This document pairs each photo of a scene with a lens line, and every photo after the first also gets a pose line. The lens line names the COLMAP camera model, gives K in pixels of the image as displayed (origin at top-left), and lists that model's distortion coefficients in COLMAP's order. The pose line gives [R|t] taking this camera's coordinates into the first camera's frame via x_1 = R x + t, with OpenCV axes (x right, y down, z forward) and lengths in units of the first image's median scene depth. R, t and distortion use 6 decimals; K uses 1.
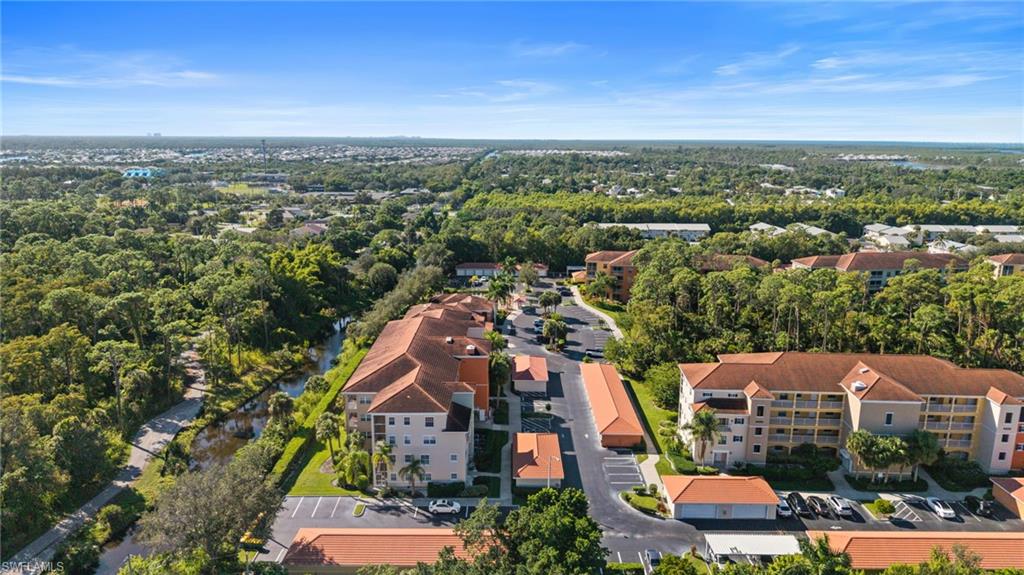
lens RADIAL K [[681.8, 0, 512.0], [0, 681.8, 287.5], [0, 0, 1]] dist [0.055692, -0.076061]
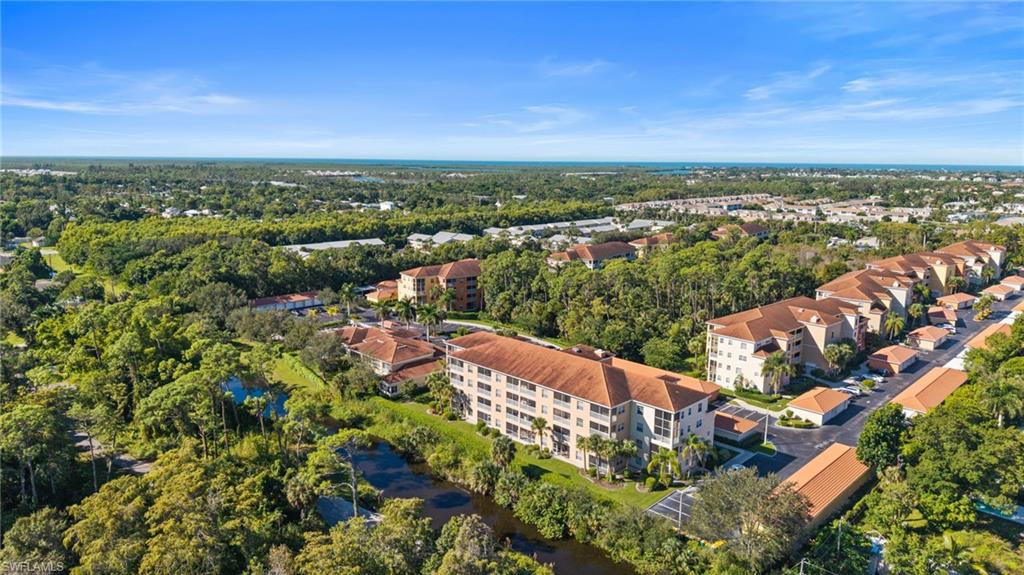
lens RADIAL K [[681.8, 0, 512.0], [0, 681.8, 287.5], [0, 0, 1]] dist [0.055692, -0.076061]
pose [[0.702664, -0.133992, 0.698791, -0.772529], [0.150347, 0.987893, 0.038247, -0.064984], [-0.695456, 0.078186, 0.714303, 0.262609]]
